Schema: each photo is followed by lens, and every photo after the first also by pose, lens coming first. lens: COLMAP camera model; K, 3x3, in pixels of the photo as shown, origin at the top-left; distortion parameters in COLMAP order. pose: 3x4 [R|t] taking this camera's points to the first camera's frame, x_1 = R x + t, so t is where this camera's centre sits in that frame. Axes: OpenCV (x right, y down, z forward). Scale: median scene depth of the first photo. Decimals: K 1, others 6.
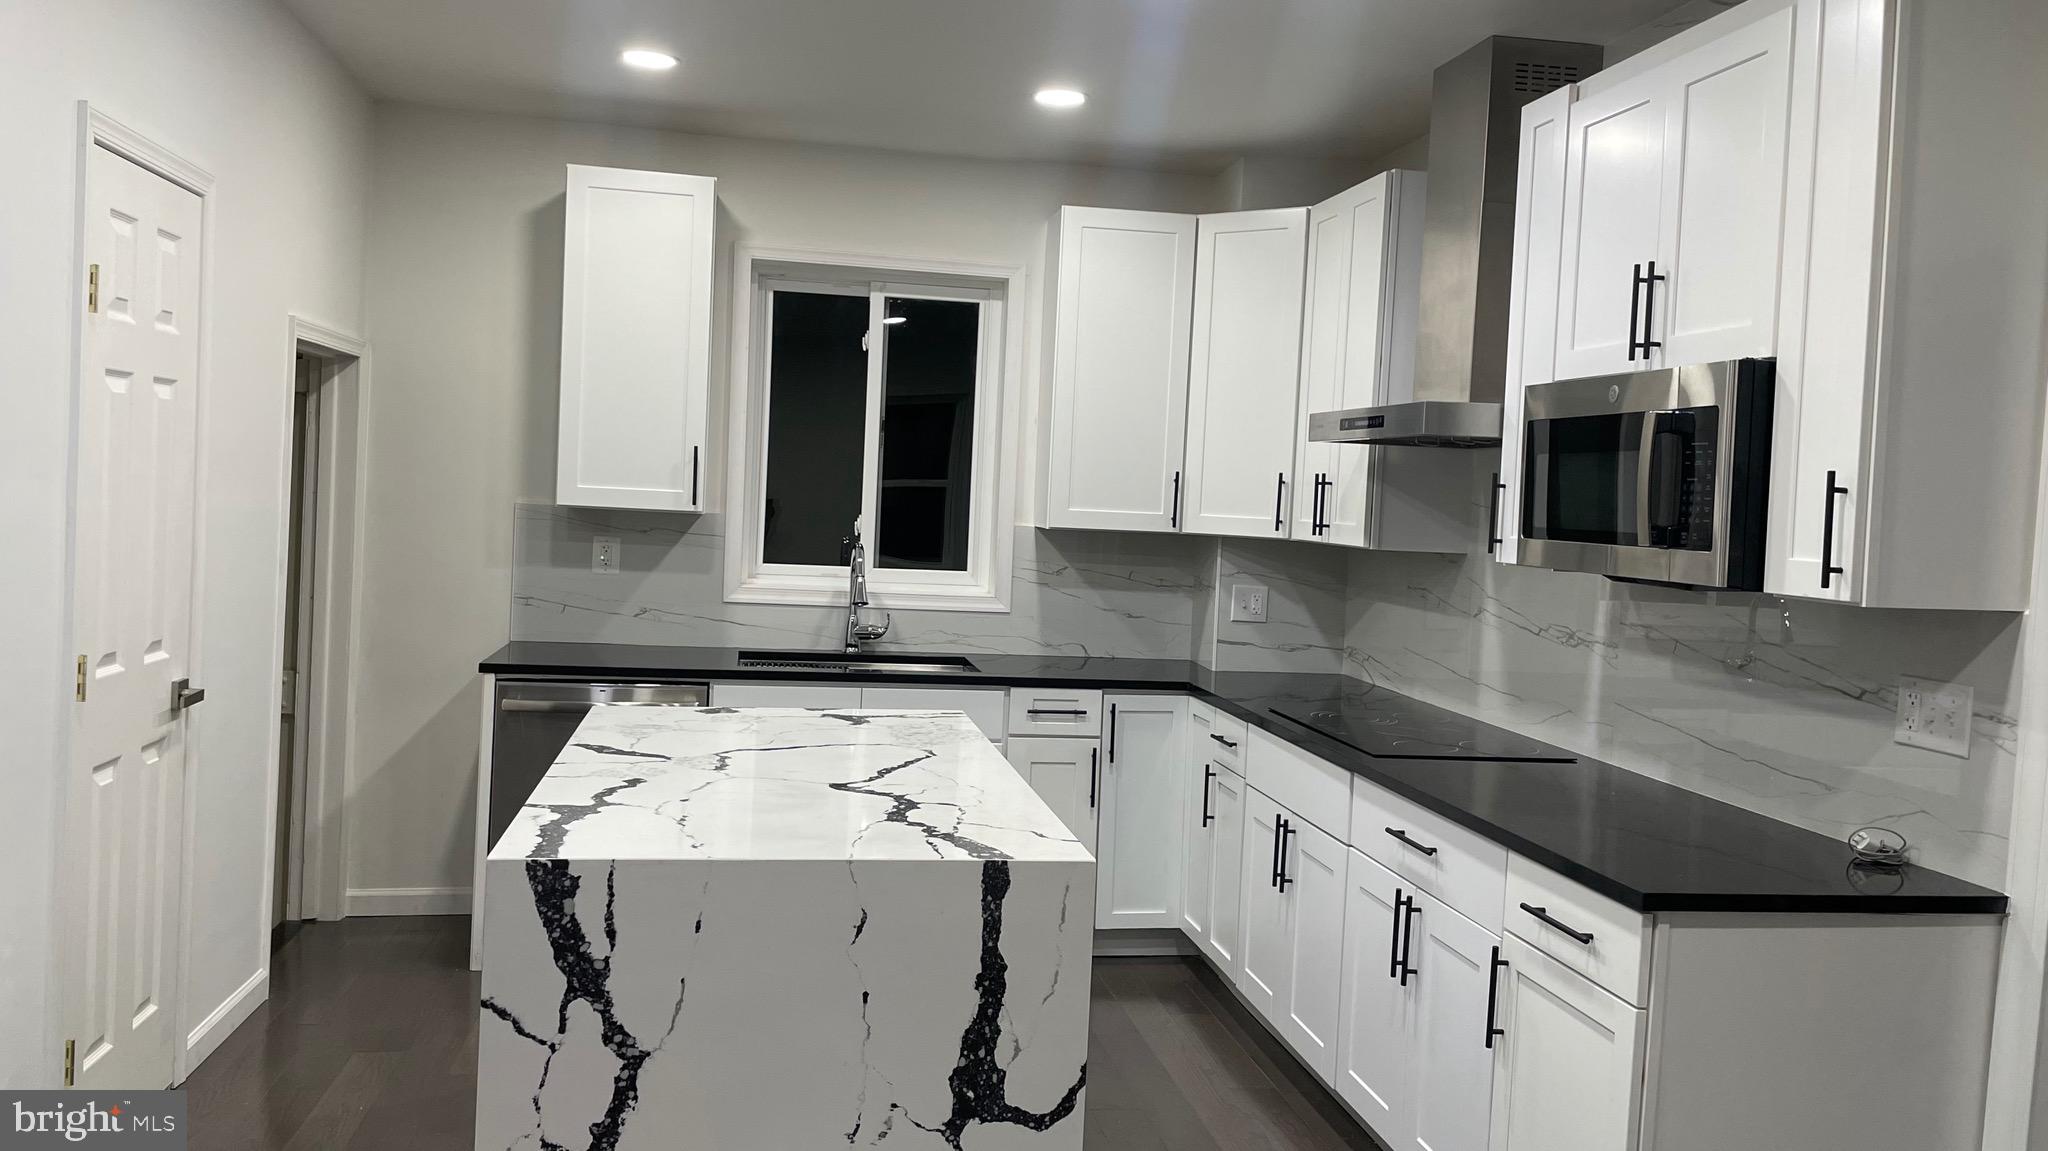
lens RADIAL K [[1571.1, 0, 1022.8], [0, 1571.1, 562.6], [0, 0, 1]] dist [0.063134, -0.074233]
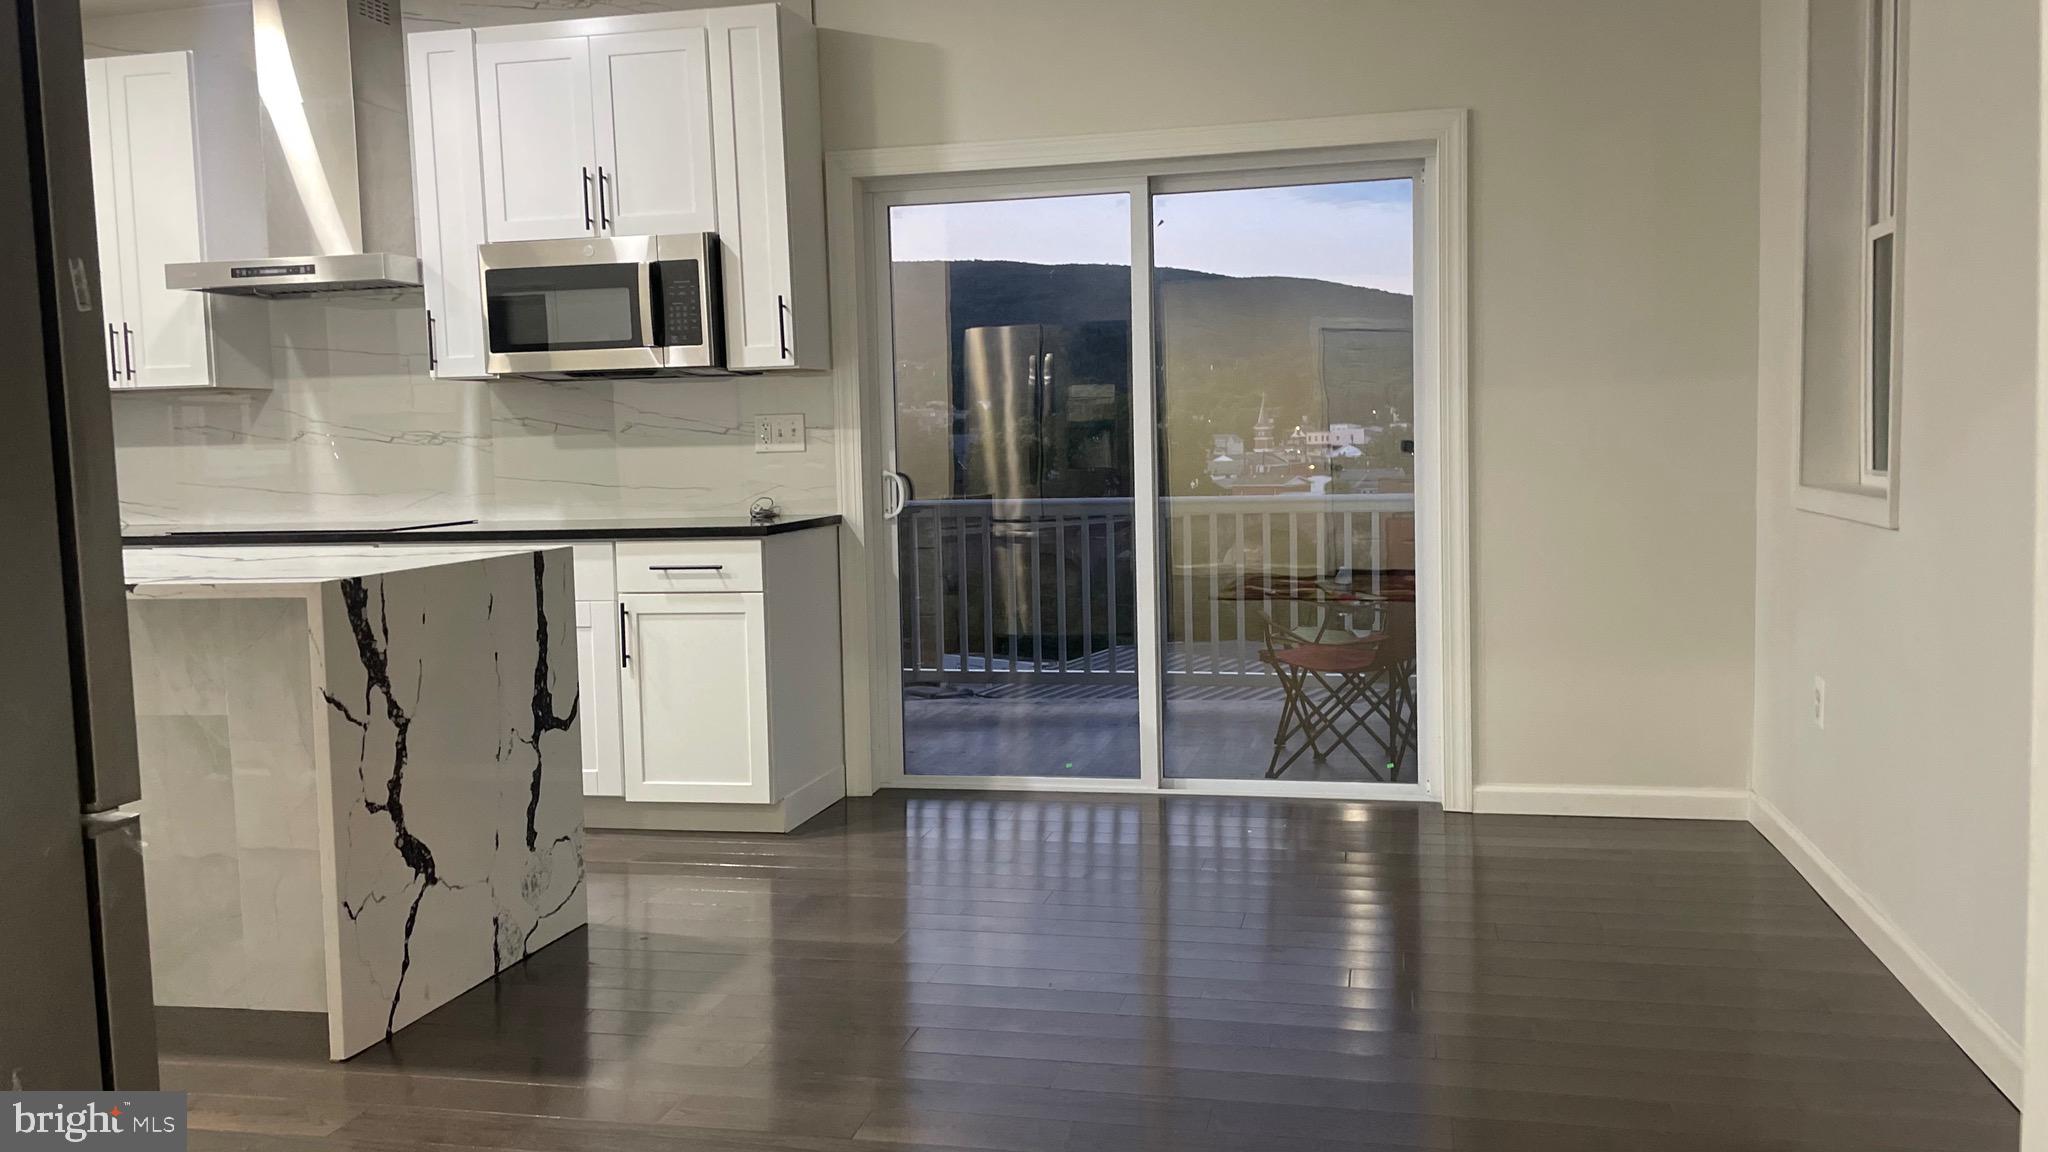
lens RADIAL K [[1571.1, 0, 1026.6], [0, 1571.1, 555.6], [0, 0, 1]] dist [0.063134, -0.074233]
pose [[0.386815, -0.128673, 0.913136, -1.145783], [0.083275, 0.991045, 0.104376, 0.078193], [-0.918390, 0.035667, 0.394067, 0.016006]]
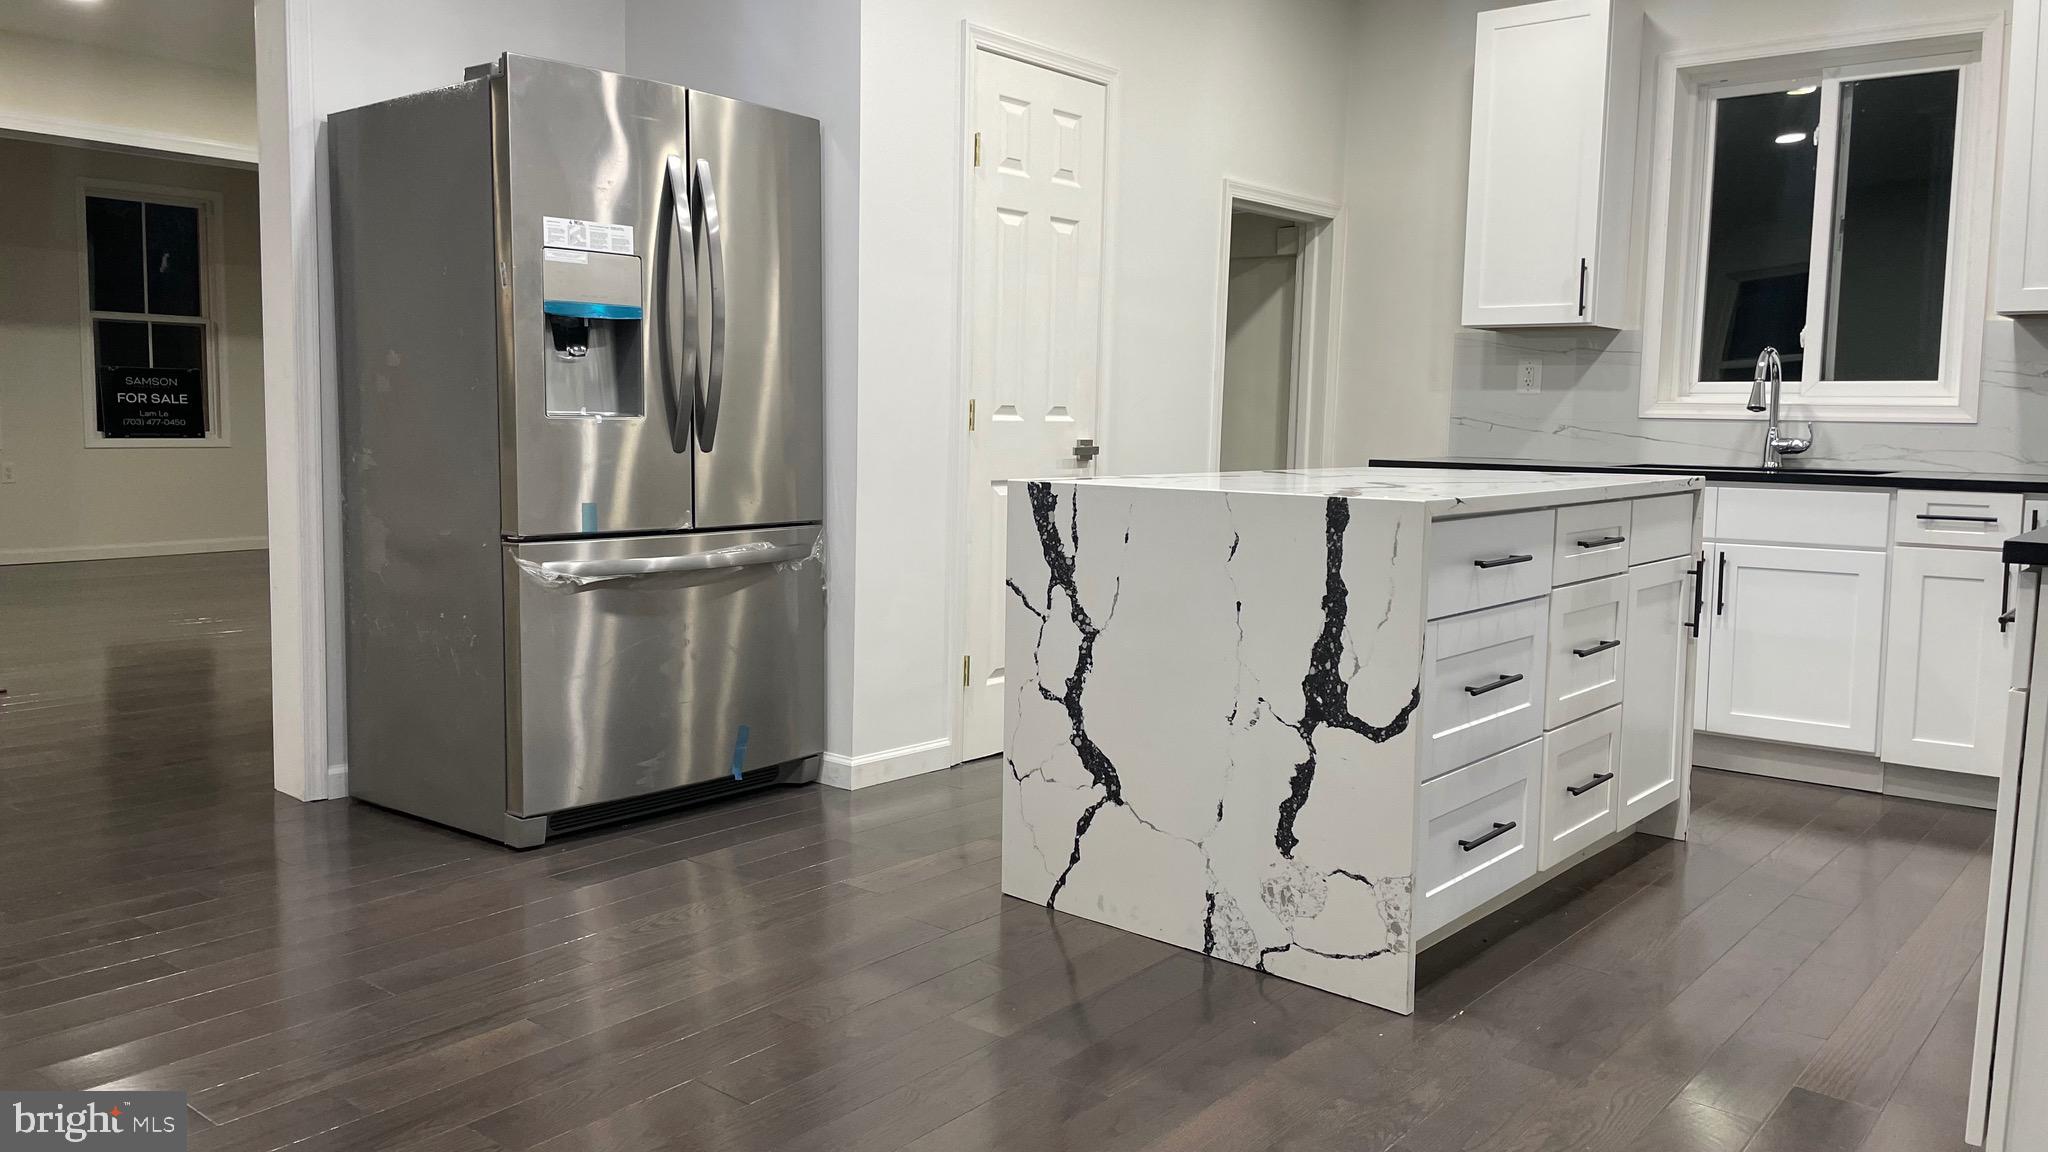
lens RADIAL K [[1571.1, 0, 1037.4], [0, 1571.1, 561.7], [0, 0, 1]] dist [0.063134, -0.074233]
pose [[0.655543, 0.030842, -0.754528, 0.686347], [-0.017743, 0.999519, 0.025440, 0.206834], [0.754949, -0.003289, 0.655775, 0.089278]]
